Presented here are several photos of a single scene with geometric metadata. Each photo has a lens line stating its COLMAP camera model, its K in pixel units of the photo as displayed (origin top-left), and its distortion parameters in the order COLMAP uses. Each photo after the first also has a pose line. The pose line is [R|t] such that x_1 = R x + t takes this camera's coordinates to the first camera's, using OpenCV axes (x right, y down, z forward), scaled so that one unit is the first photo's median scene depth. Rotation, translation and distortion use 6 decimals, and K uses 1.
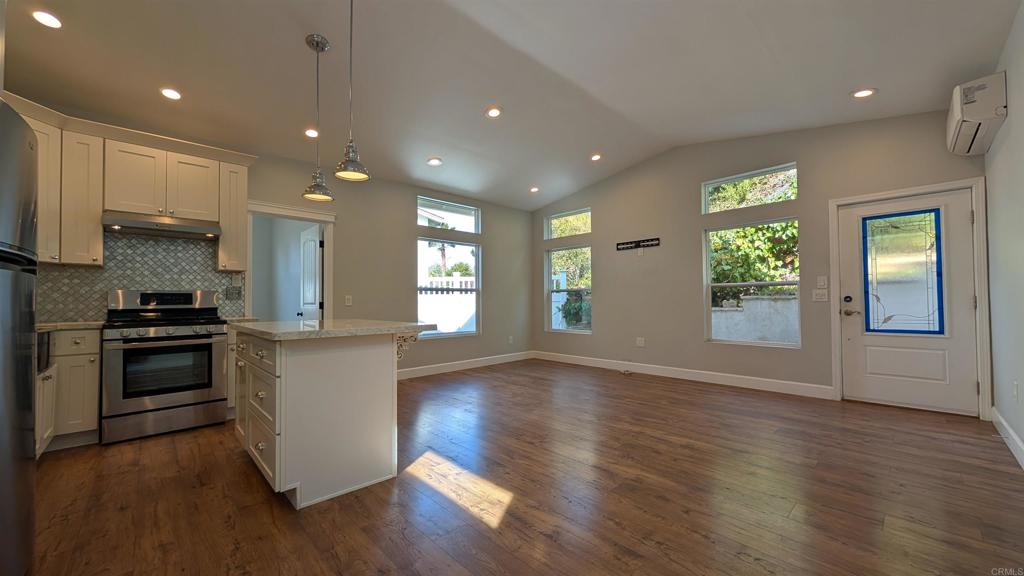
lens RADIAL K [[384.4, 0, 515.0], [0, 384.4, 292.0], [0, 0, 1]] dist [0.001475, 0.000442]
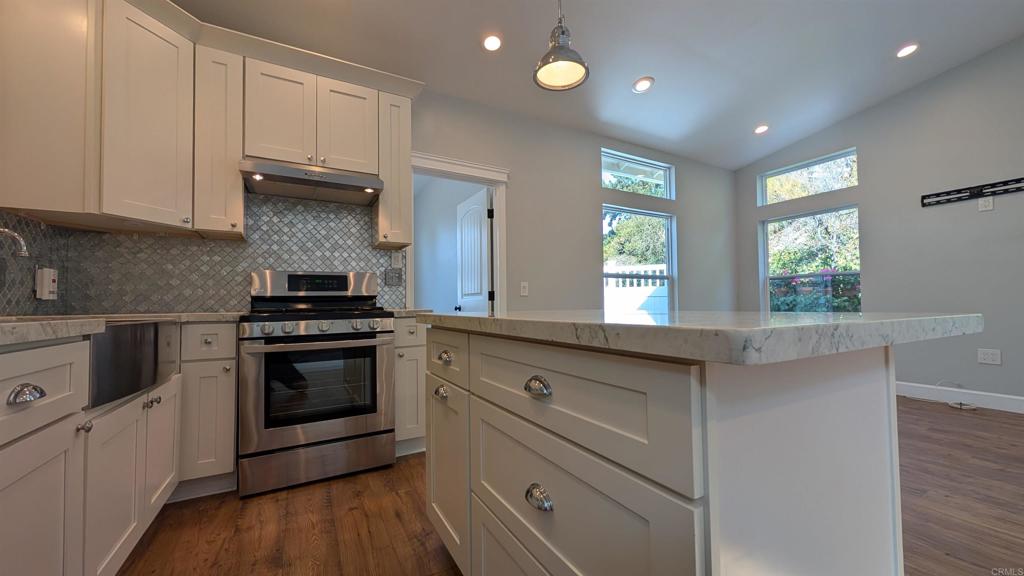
lens RADIAL K [[384.4, 0, 516.1], [0, 384.4, 291.8], [0, 0, 1]] dist [0.001475, 0.000442]
pose [[0.968650, -0.011447, -0.248167, -0.364167], [0.010218, 0.999928, -0.006242, 0.043468], [0.248221, 0.003510, 0.968697, 0.391173]]
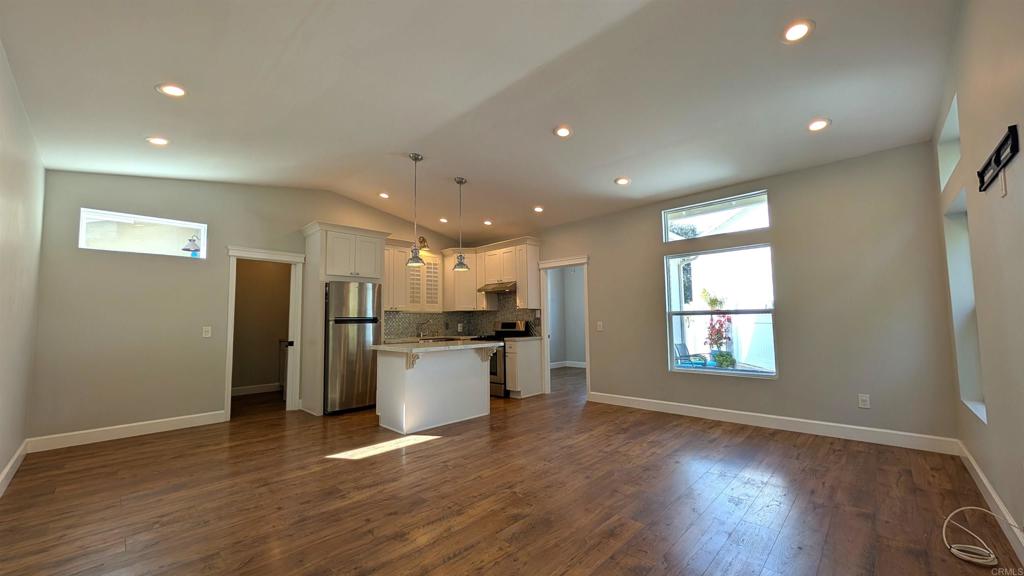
lens RADIAL K [[384.4, 0, 514.8], [0, 384.4, 291.5], [0, 0, 1]] dist [0.001475, 0.000442]
pose [[0.046783, -0.070172, -0.996437, 0.983624], [0.039068, 0.996895, -0.068370, -0.018666], [0.998141, -0.035730, 0.049380, 0.945085]]
